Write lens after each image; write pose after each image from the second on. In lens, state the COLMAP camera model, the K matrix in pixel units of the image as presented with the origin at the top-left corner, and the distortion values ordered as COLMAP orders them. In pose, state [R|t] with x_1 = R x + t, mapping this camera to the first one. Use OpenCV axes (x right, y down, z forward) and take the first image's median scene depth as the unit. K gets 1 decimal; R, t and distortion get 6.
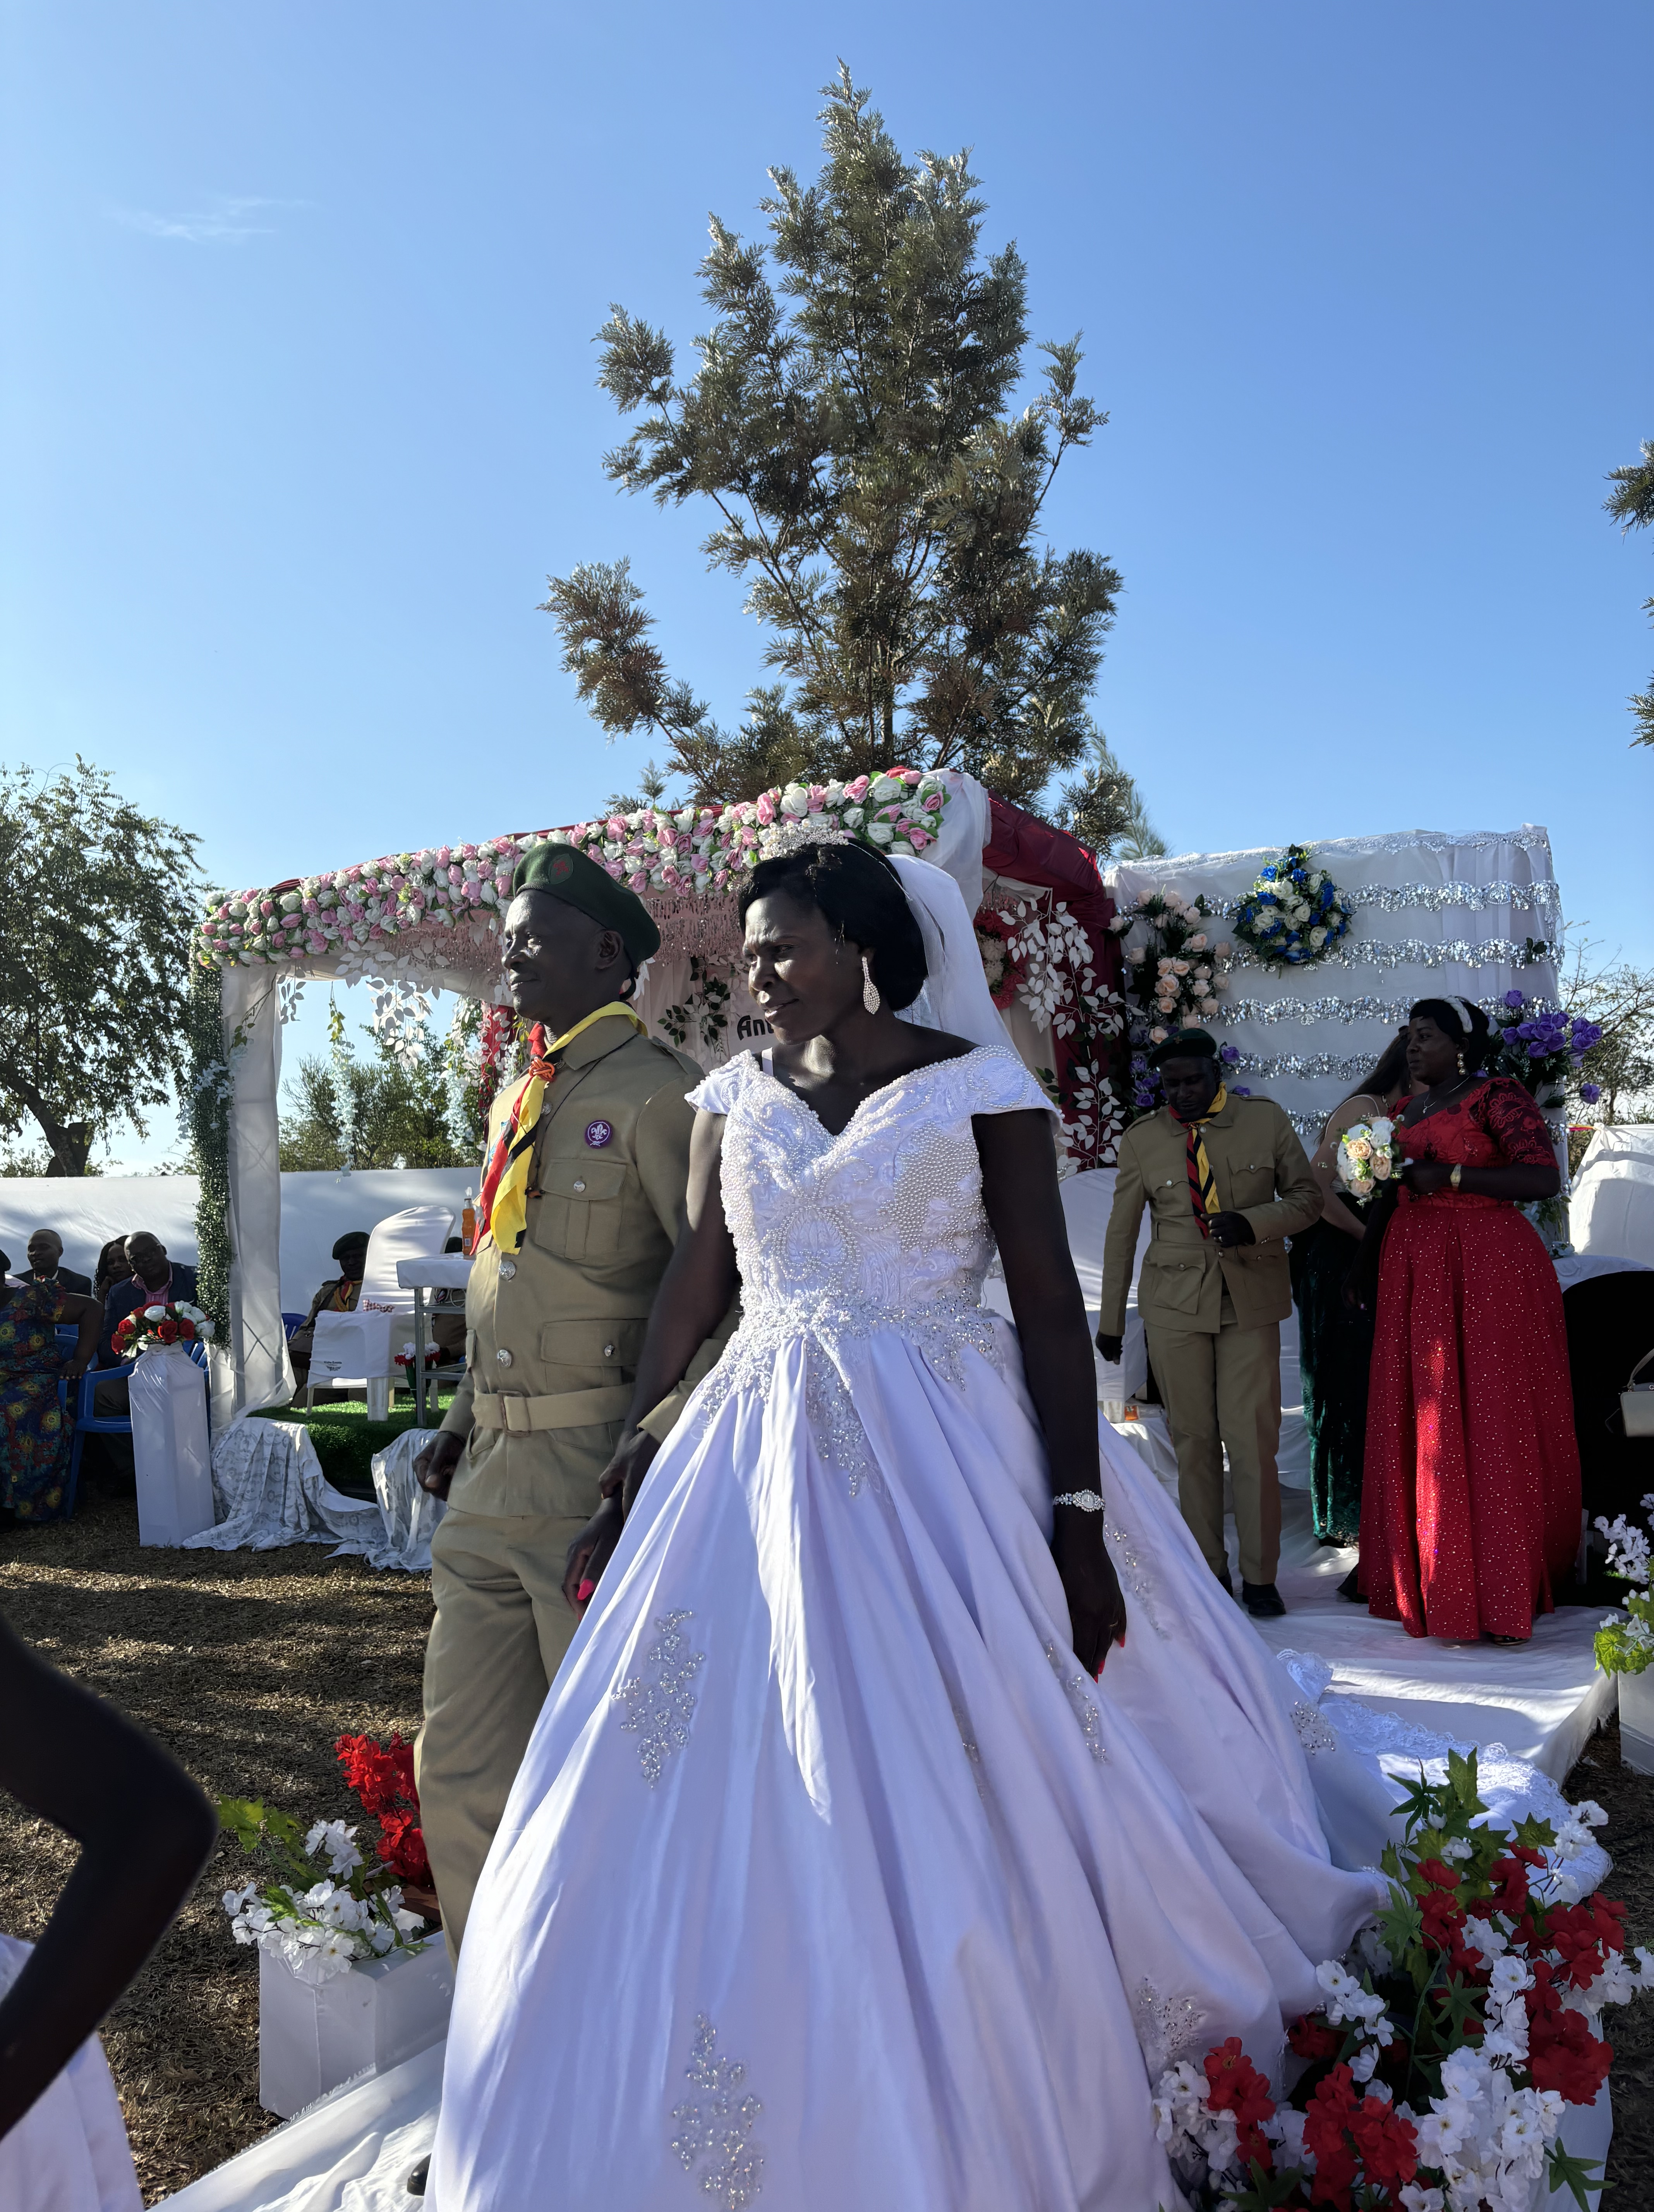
lens RADIAL K [[1670.1, 0, 833.5], [0, 1670.1, 1092.7], [0, 0, 1]] dist [0.112018, -0.038863]
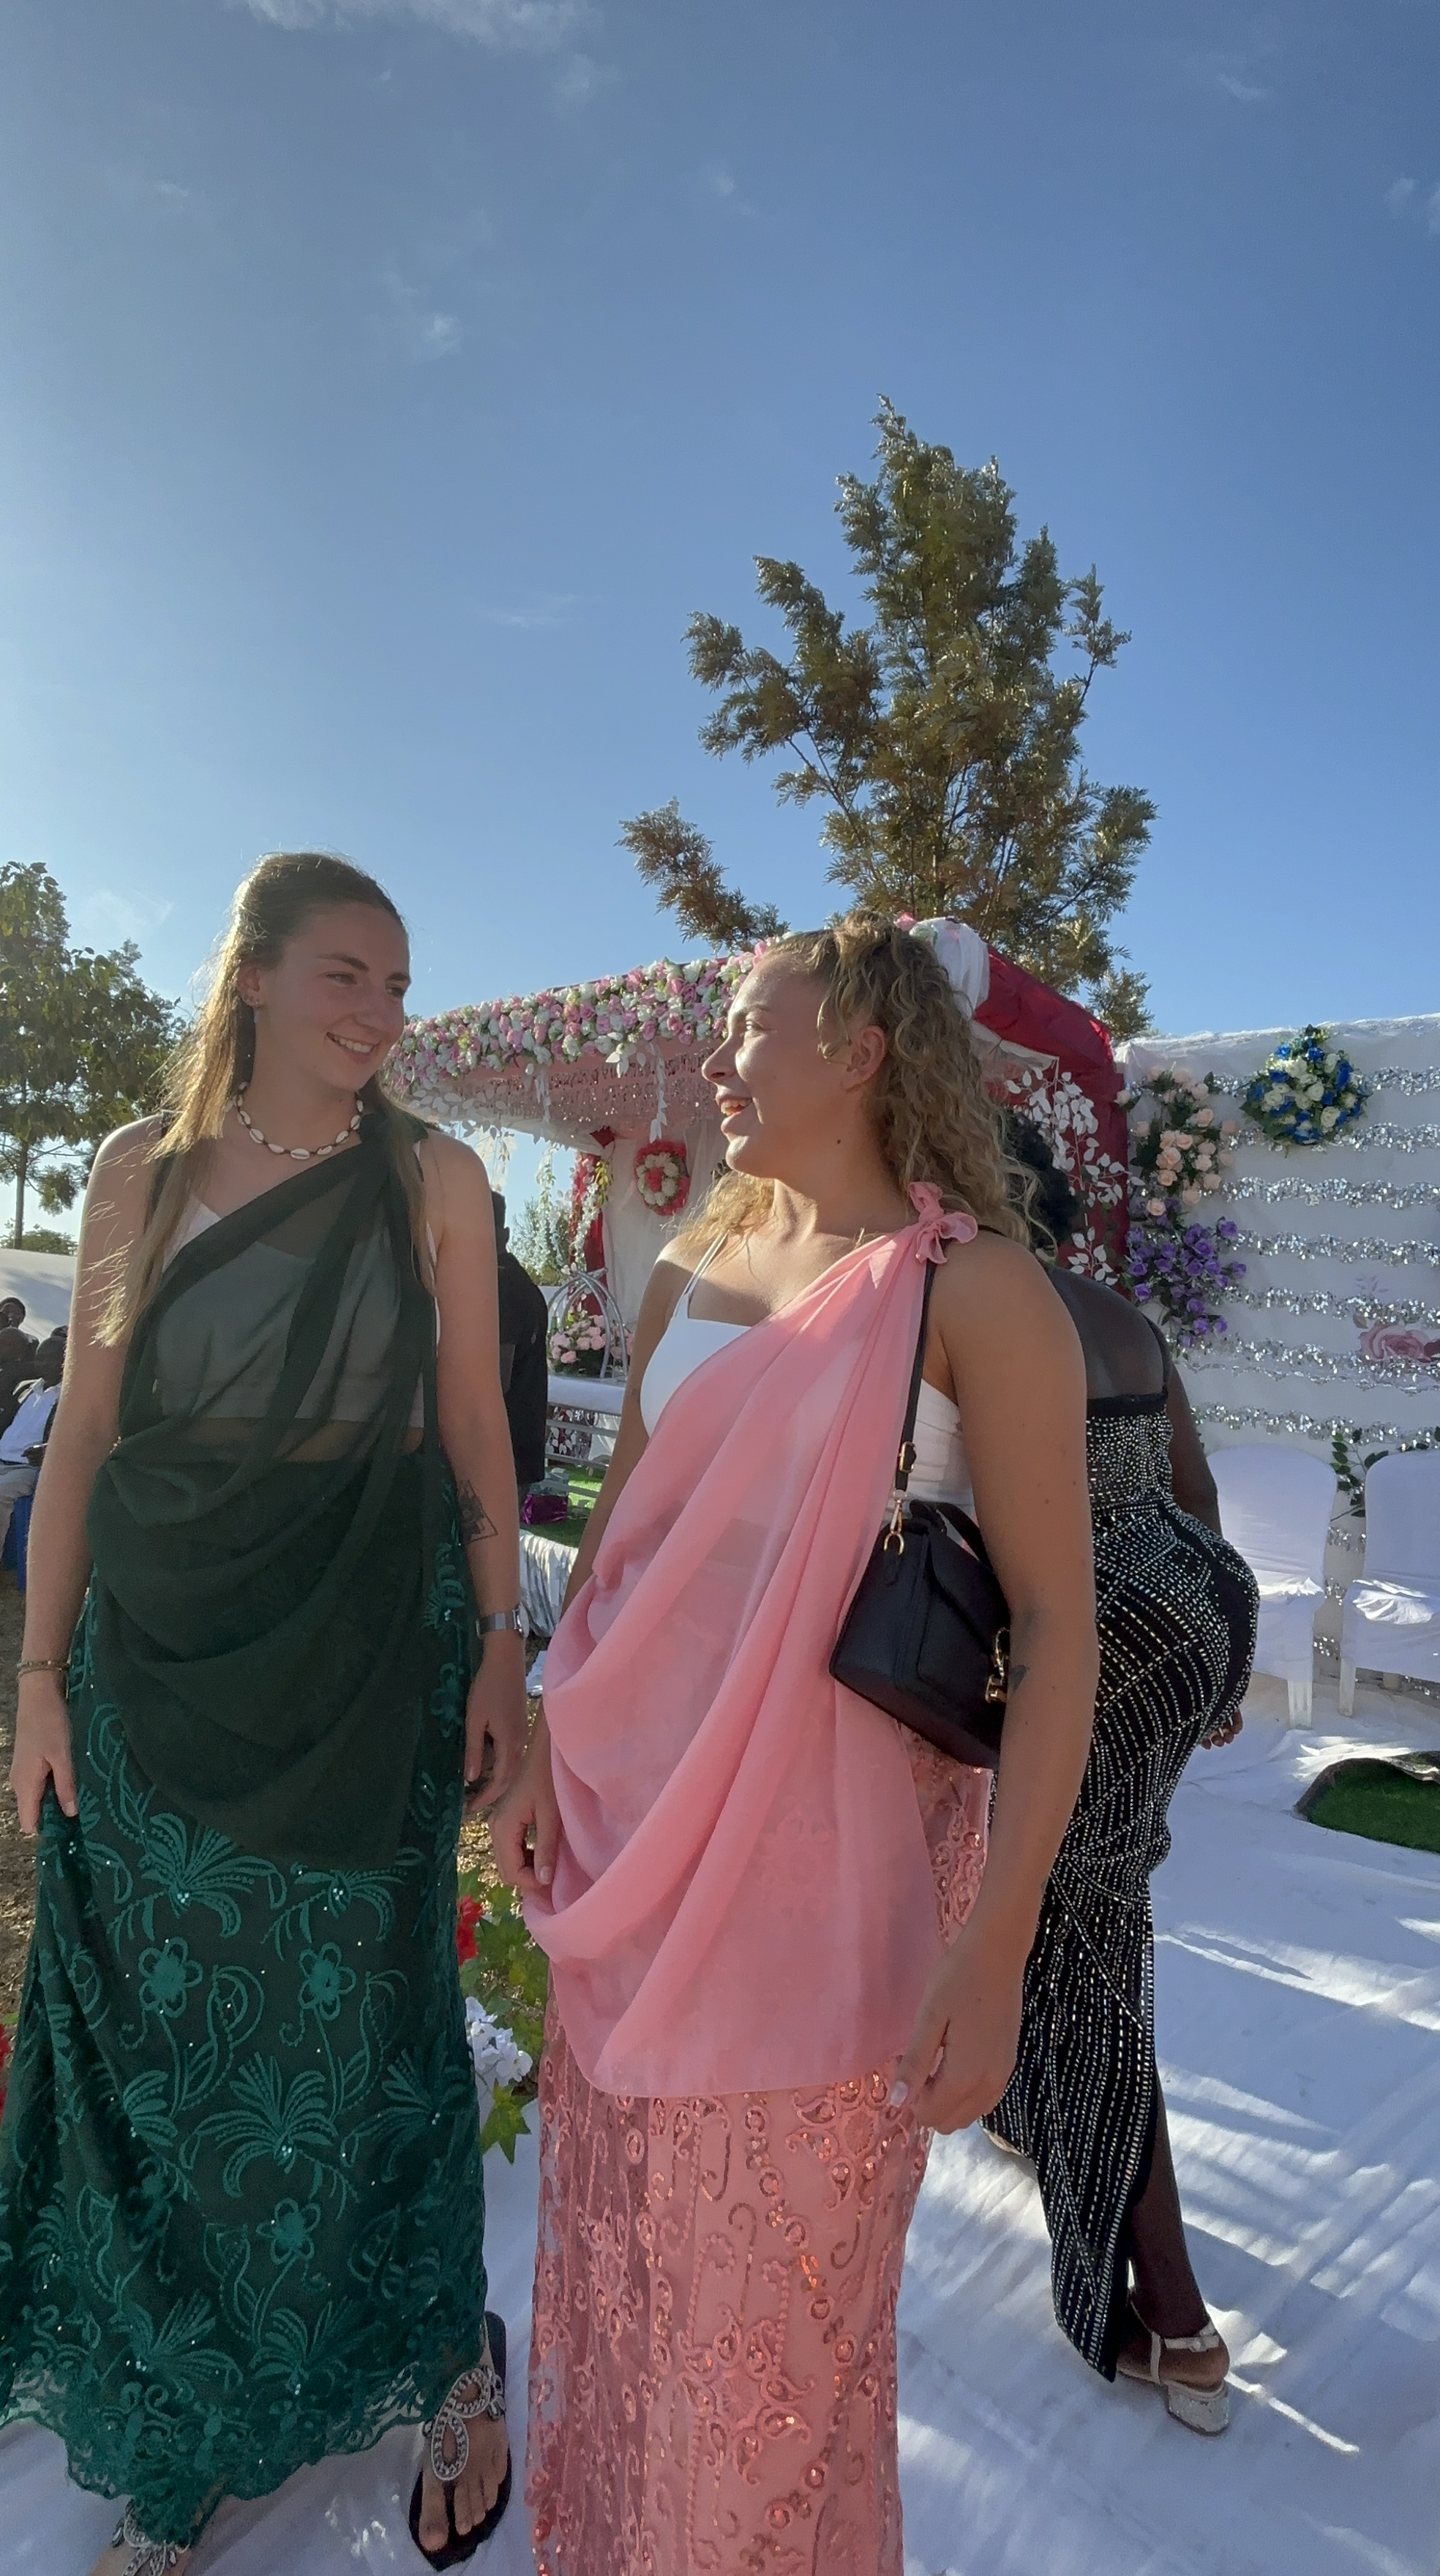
lens RADIAL K [[1167.5, 0, 727.2], [0, 1167.5, 1267.9], [0, 0, 1]] dist [0.001172, 0.000709]
pose [[0.983678, 0.068587, -0.166354, 0.056954], [-0.063718, 0.997374, 0.034437, -0.004784], [0.168279, -0.023275, 0.985465, 0.253336]]
